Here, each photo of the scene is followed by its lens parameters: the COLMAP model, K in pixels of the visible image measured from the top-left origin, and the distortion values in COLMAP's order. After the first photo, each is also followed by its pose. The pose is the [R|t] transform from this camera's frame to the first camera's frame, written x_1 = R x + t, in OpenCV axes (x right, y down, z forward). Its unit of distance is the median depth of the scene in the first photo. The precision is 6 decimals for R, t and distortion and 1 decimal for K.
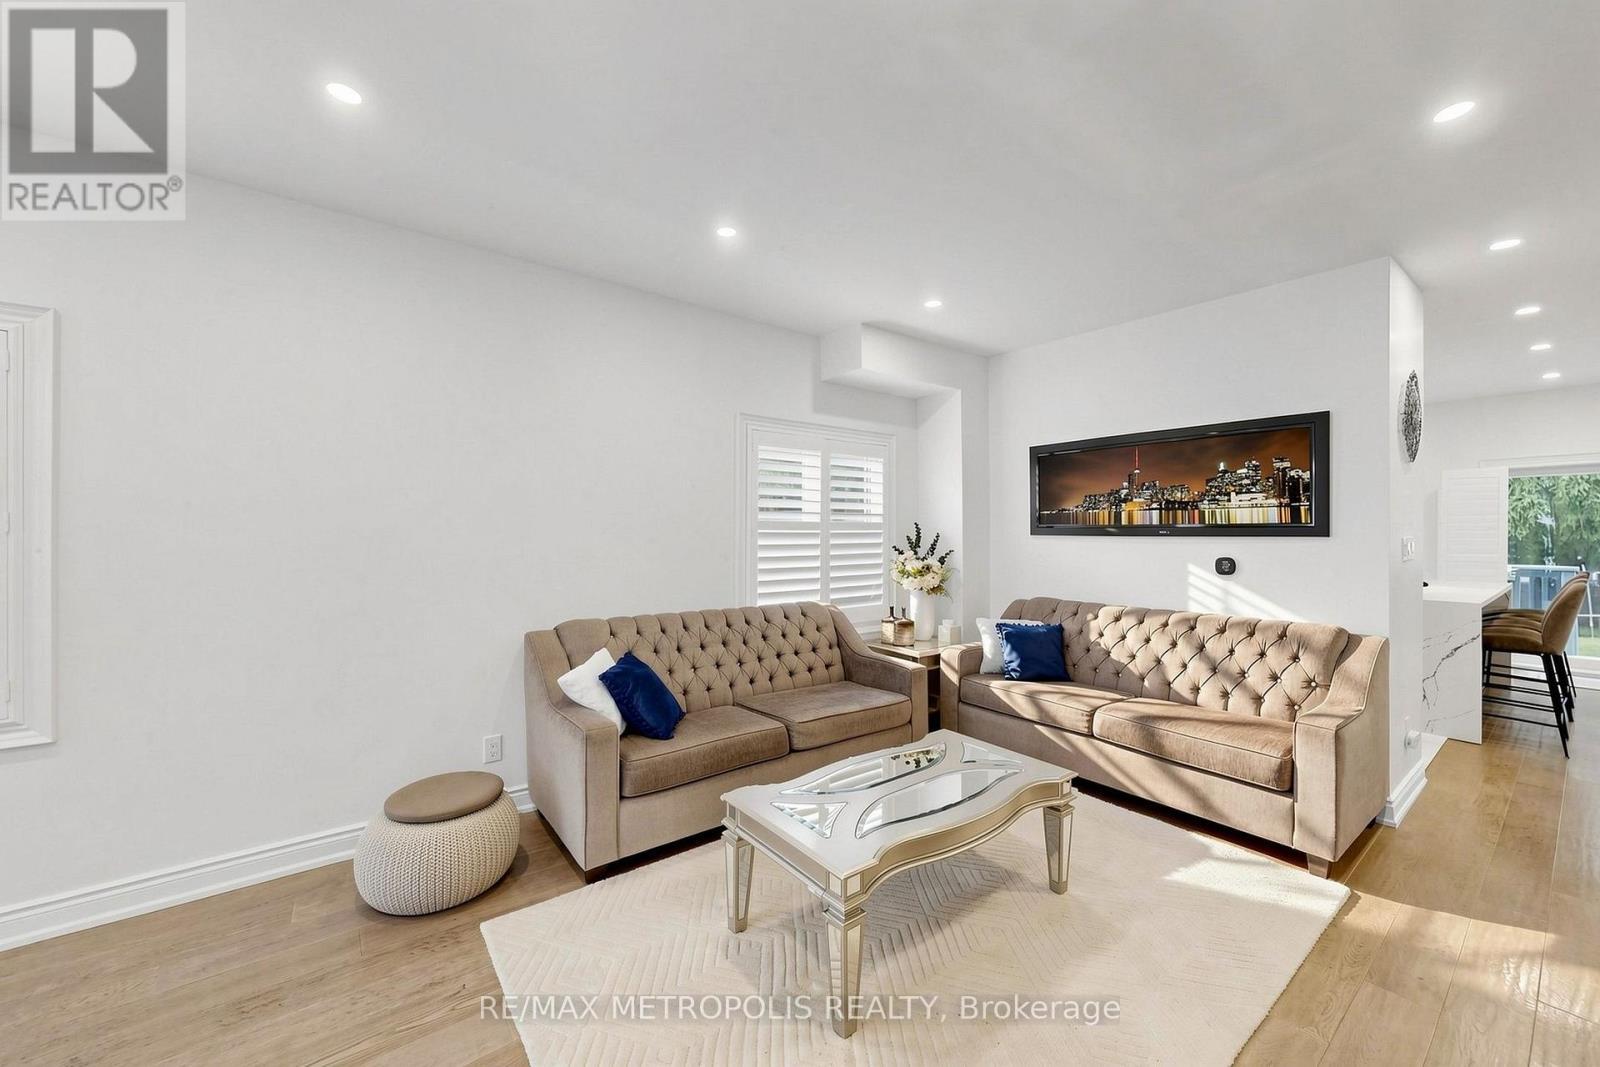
lens RADIAL K [[616.6, 0, 796.0], [0, 616.6, 533.8], [0, 0, 1]] dist [0.001158, -0.000062]
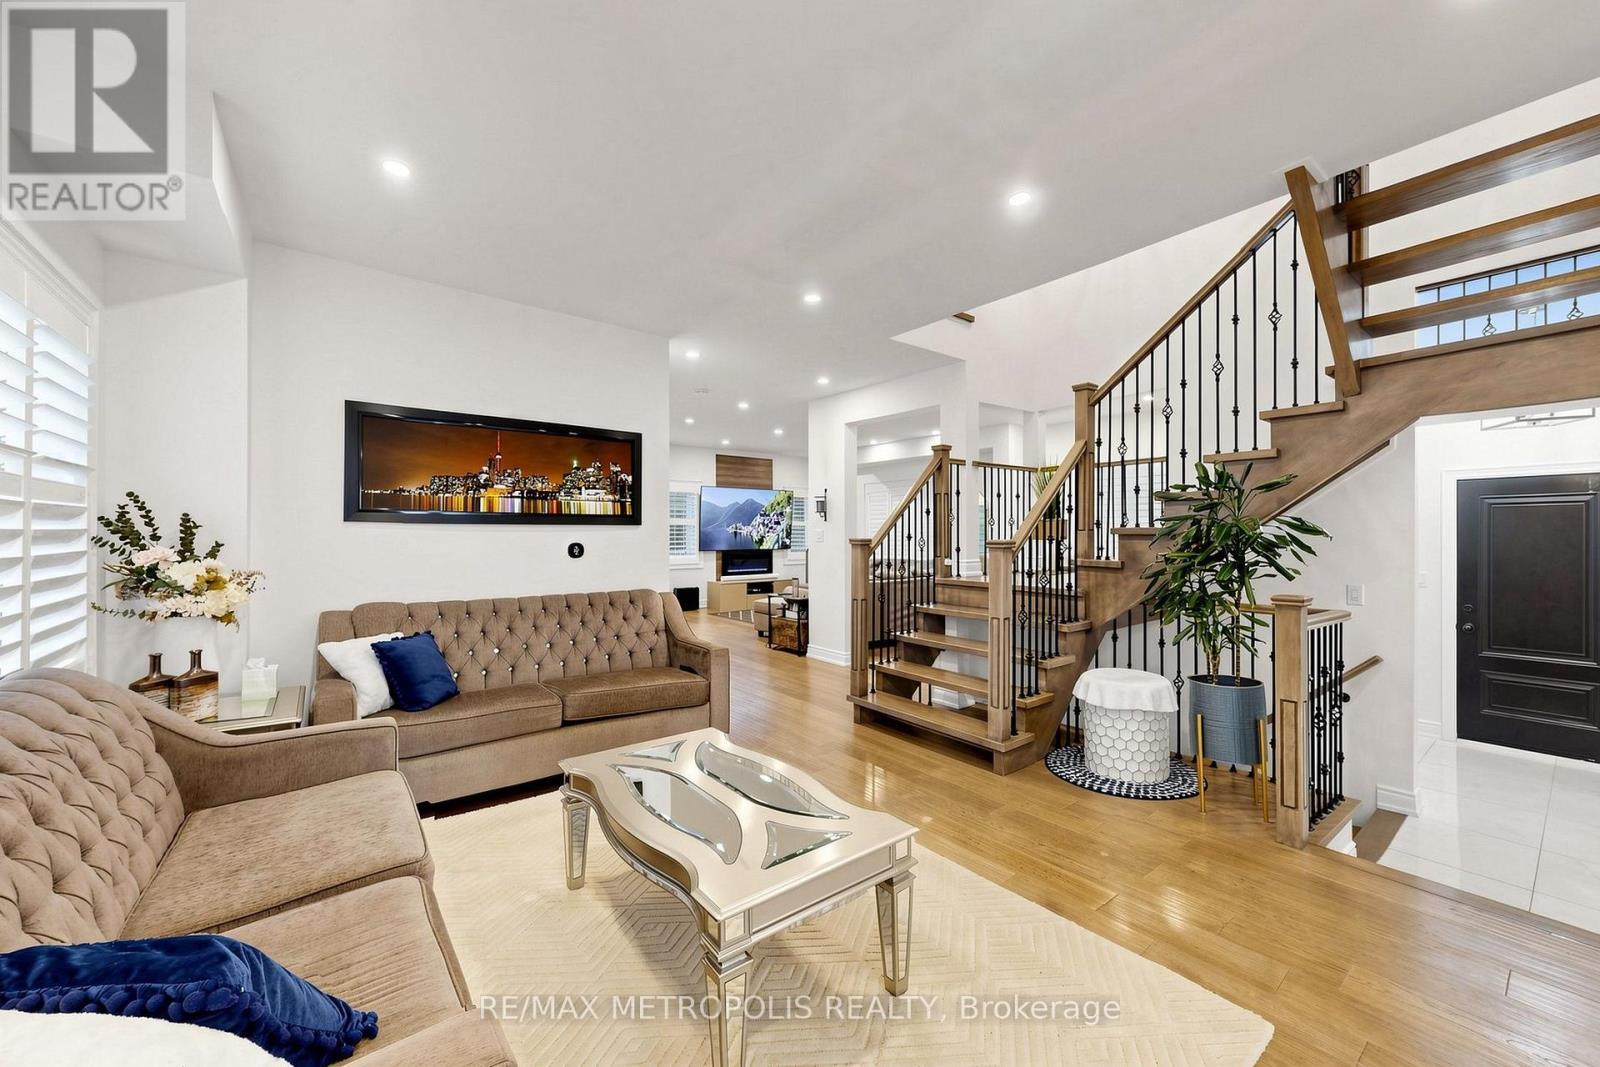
lens RADIAL K [[616.6, 0, 803.5], [0, 616.6, 535.3], [0, 0, 1]] dist [0.001158, -0.000062]
pose [[-0.012597, 0.001154, 0.999920, -0.415090], [0.005449, 0.999985, -0.001086, 0.024948], [-0.999906, 0.005435, -0.012603, 0.529150]]
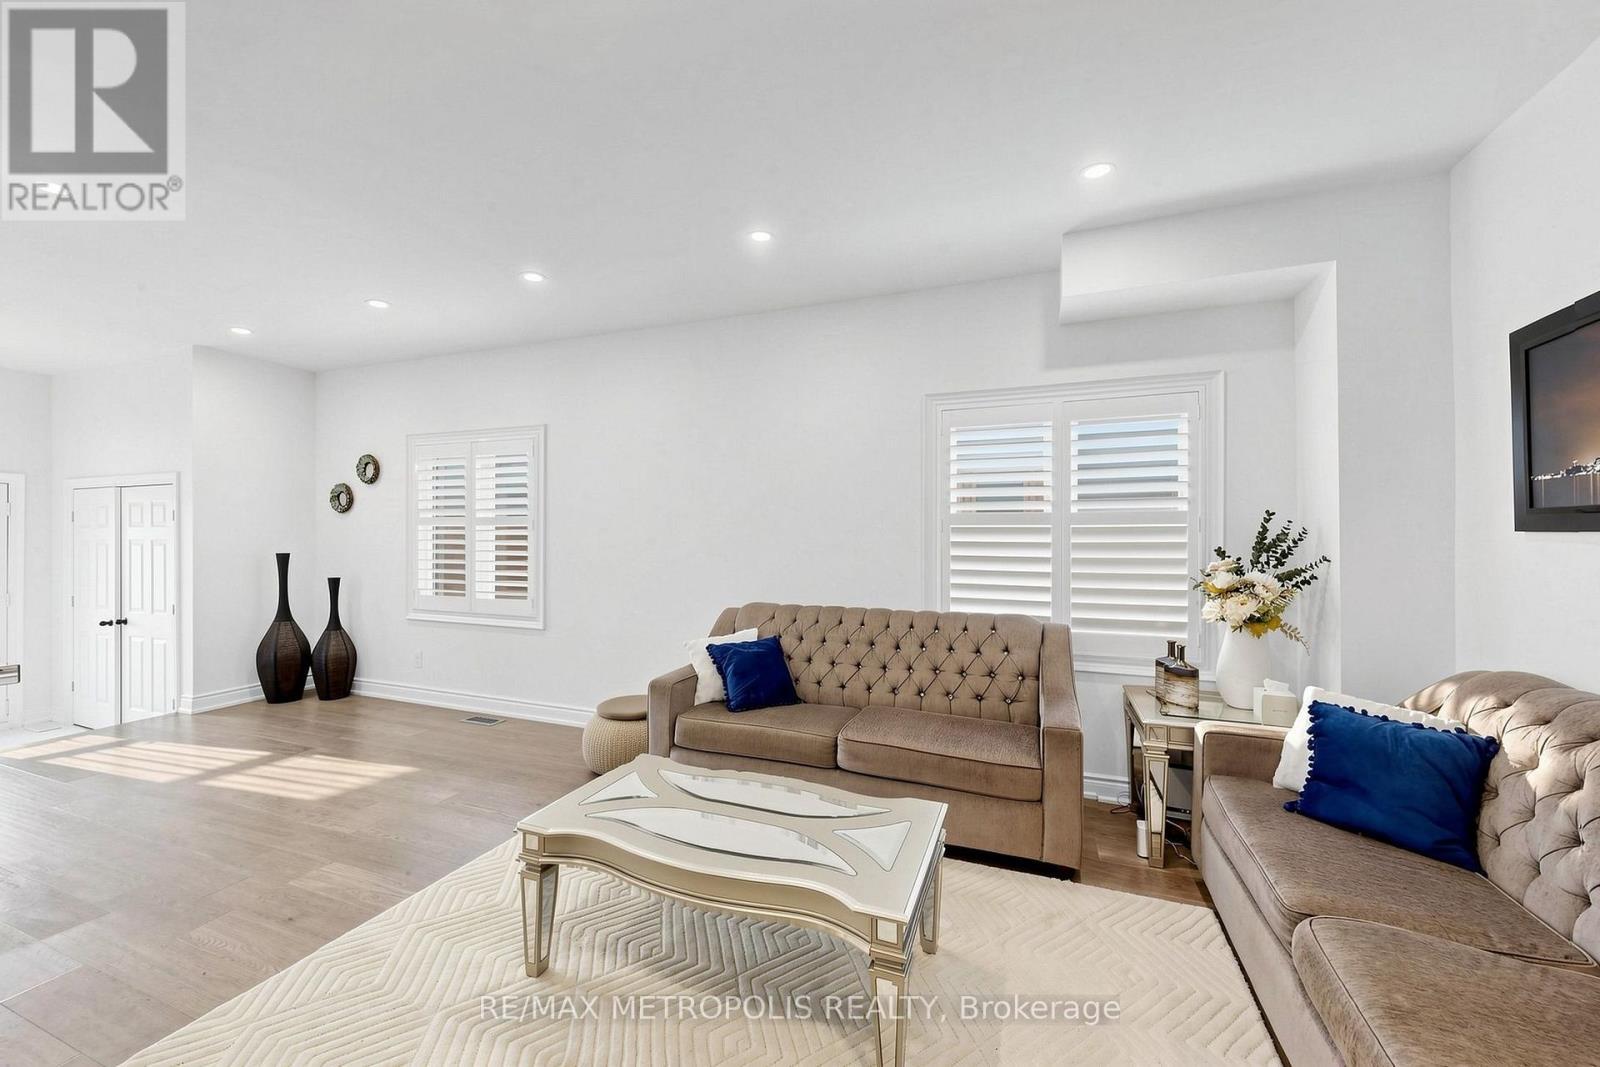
lens RADIAL K [[616.6, 0, 793.0], [0, 616.6, 528.5], [0, 0, 1]] dist [0.001158, -0.000062]
pose [[0.511439, -0.004006, -0.859310, 0.573545], [-0.000862, 0.999986, -0.005175, 0.004624], [0.859319, 0.003388, 0.511429, 0.370772]]
